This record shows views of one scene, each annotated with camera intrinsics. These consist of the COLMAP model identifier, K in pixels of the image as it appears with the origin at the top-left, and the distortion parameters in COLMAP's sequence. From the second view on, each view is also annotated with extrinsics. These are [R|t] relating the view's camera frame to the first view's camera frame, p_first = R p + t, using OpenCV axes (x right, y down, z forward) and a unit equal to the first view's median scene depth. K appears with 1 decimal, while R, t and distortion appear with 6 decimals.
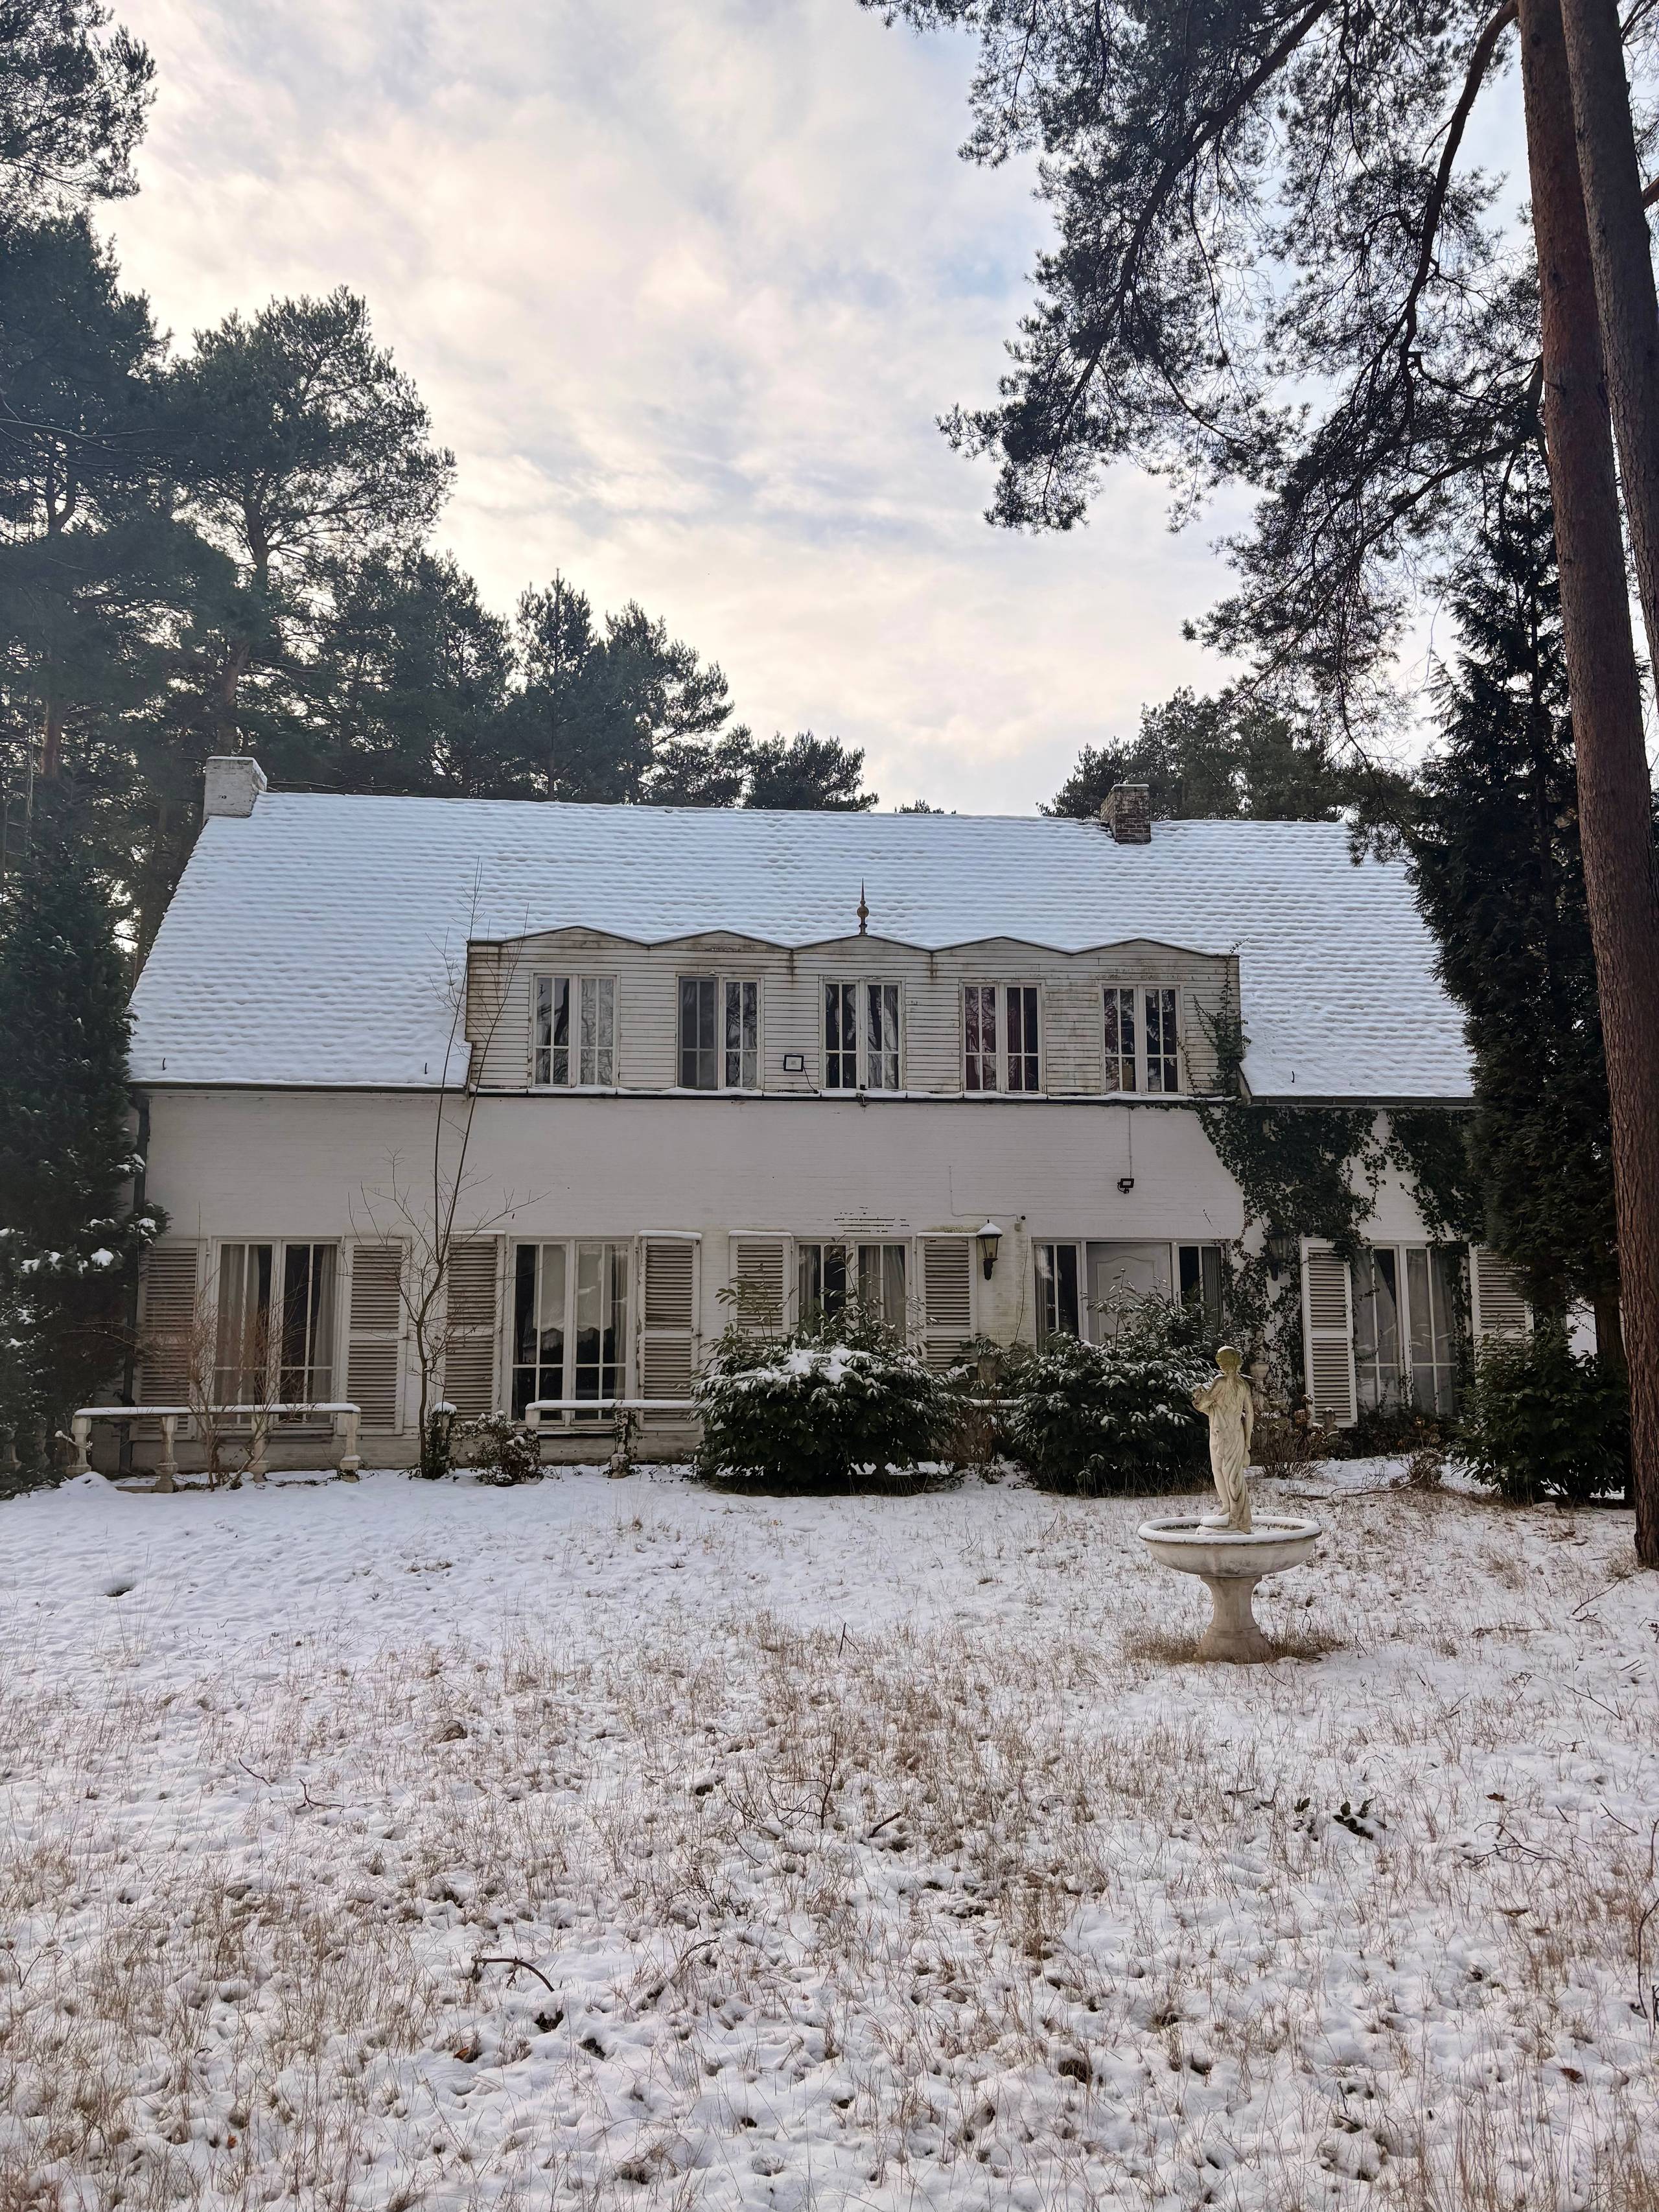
lens RADIAL K [[1686.6, 0, 819.9], [0, 1686.6, 1143.0], [0, 0, 1]] dist [0.057866, -0.064327]
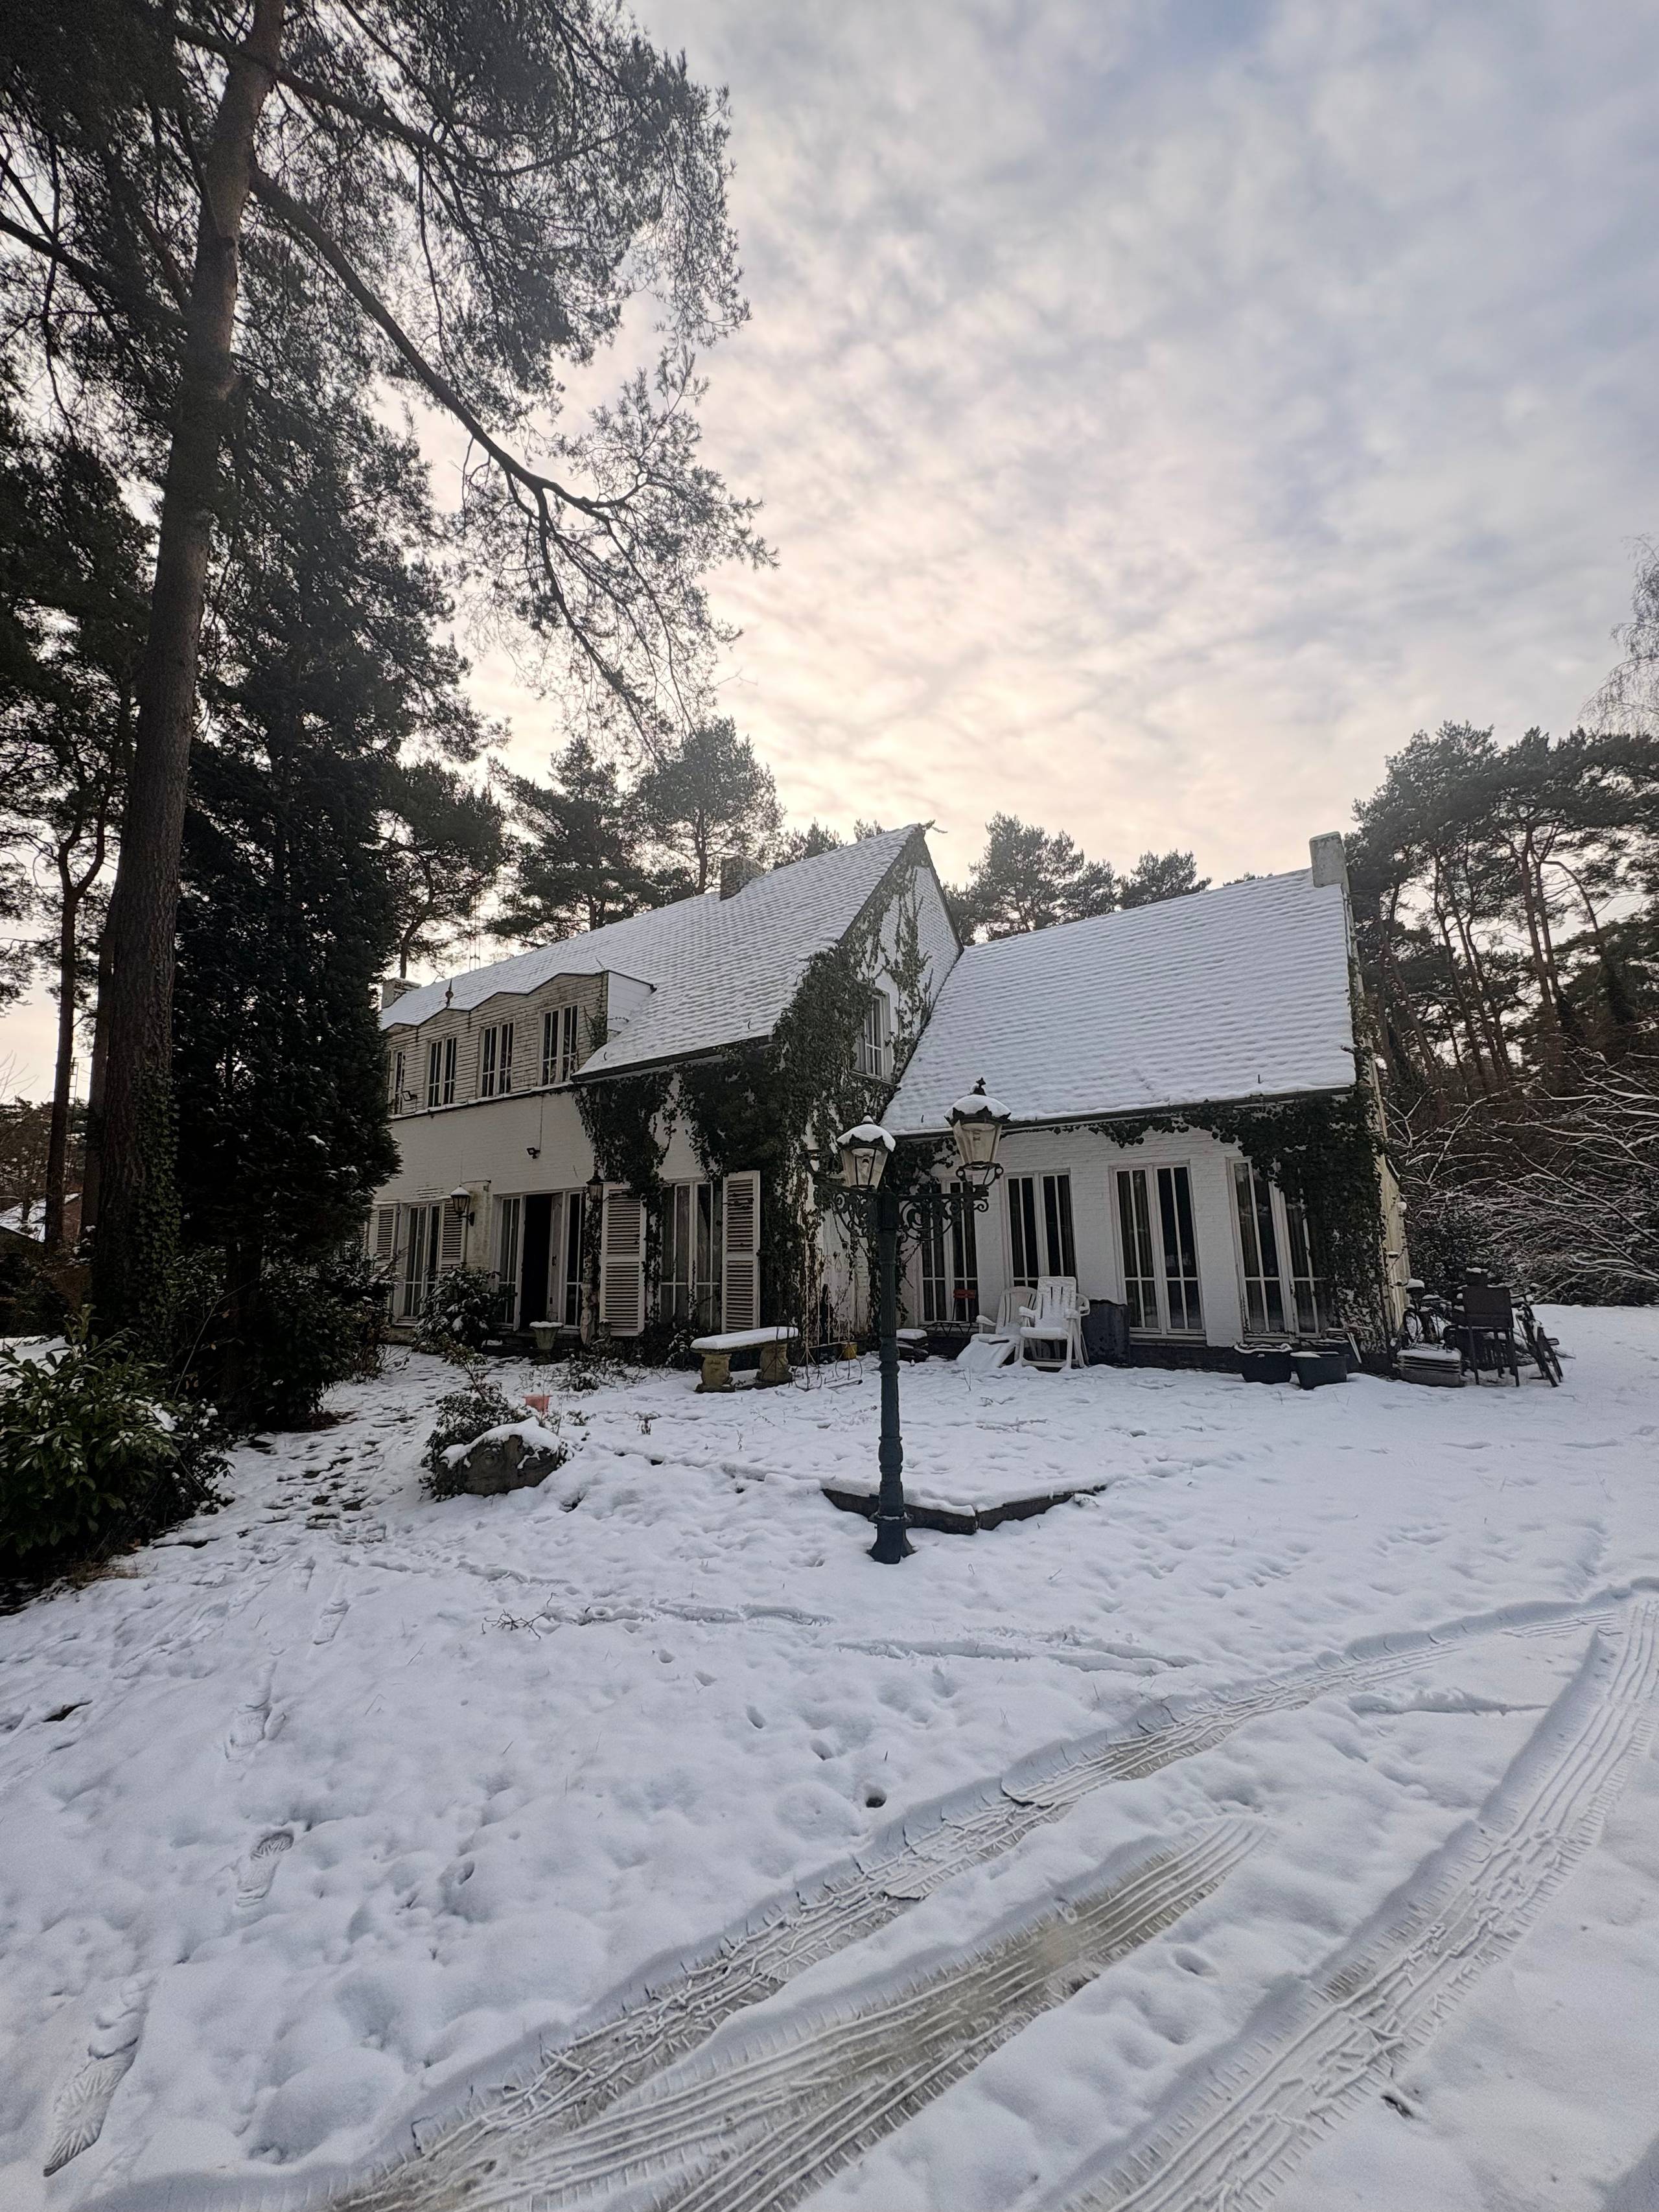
lens RADIAL K [[889.0, 0, 791.5], [0, 889.0, 1093.1], [0, 0, 1]] dist [-0.000916, 0.000829]
pose [[0.762124, -0.129221, -0.634404, 0.803824], [0.094575, 0.991589, -0.088359, 0.060418], [0.640486, 0.007342, 0.767935, 0.570353]]
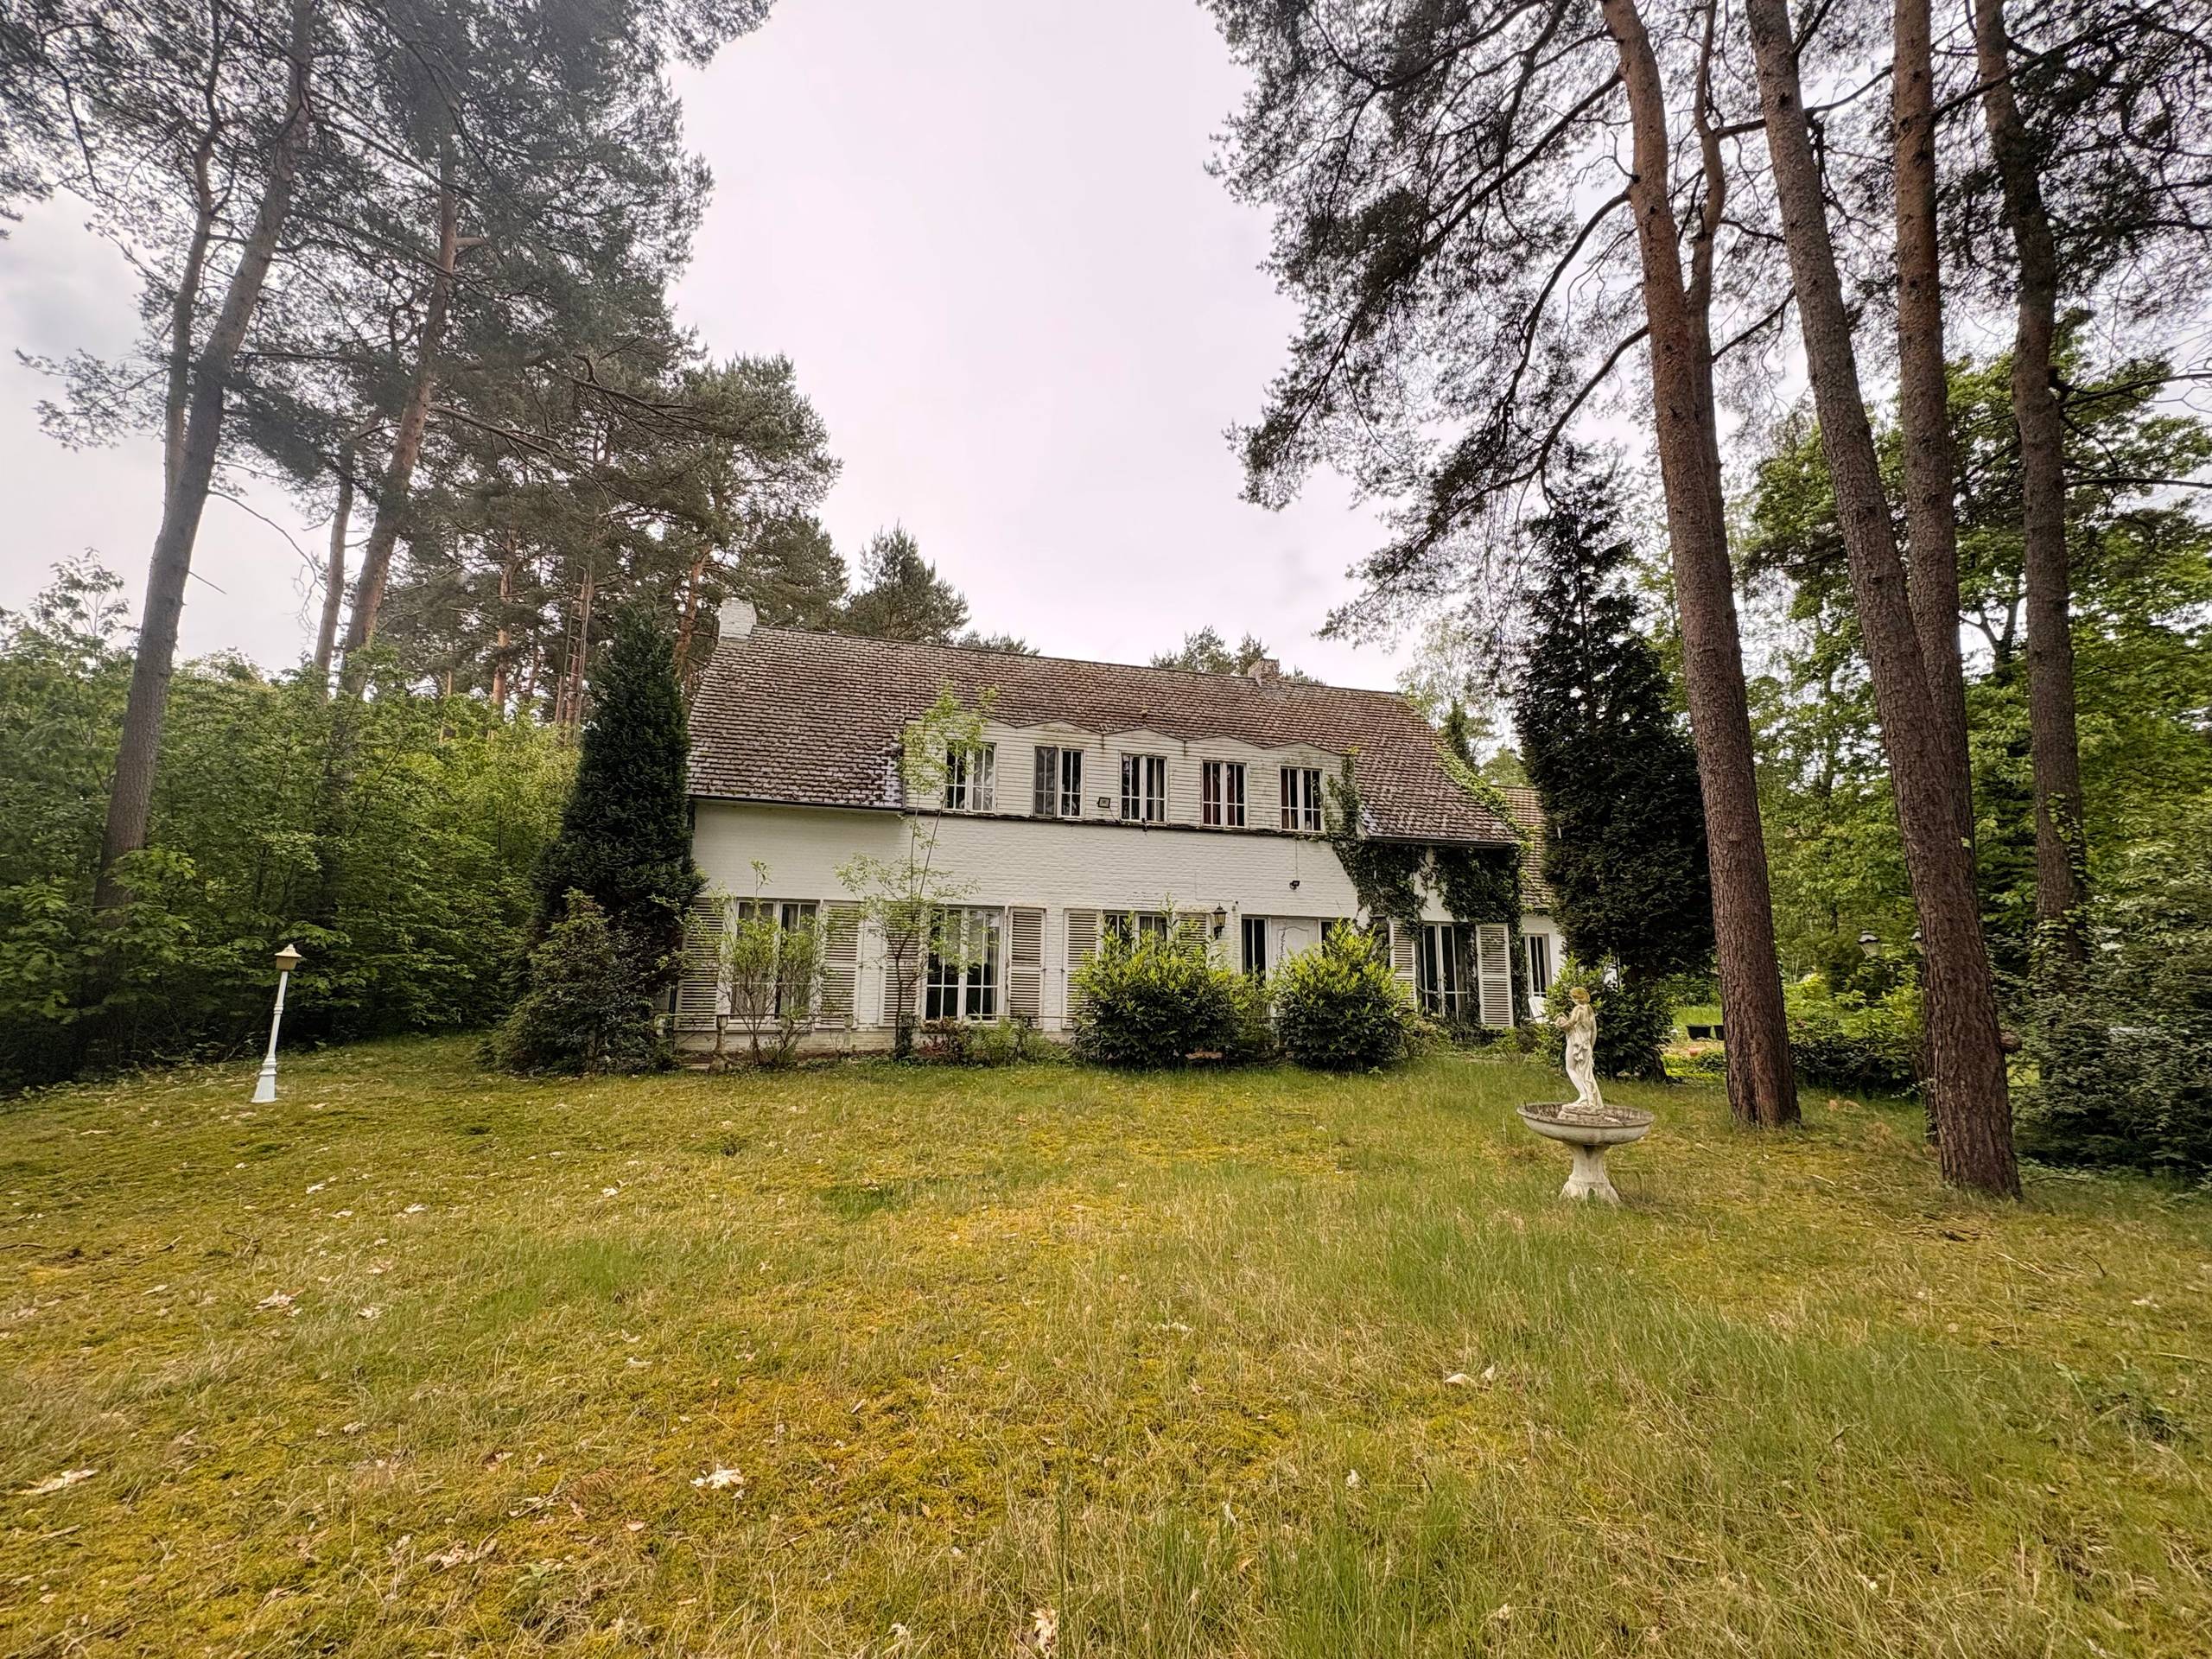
lens RADIAL K [[889.0, 0, 1100.1], [0, 889.0, 824.9], [0, 0, 1]] dist [-0.000916, 0.000829]
pose [[0.986362, 0.044712, 0.158401, -0.154019], [-0.036953, 0.997984, -0.051594, 0.018611], [-0.160389, 0.045037, 0.986026, 0.148131]]
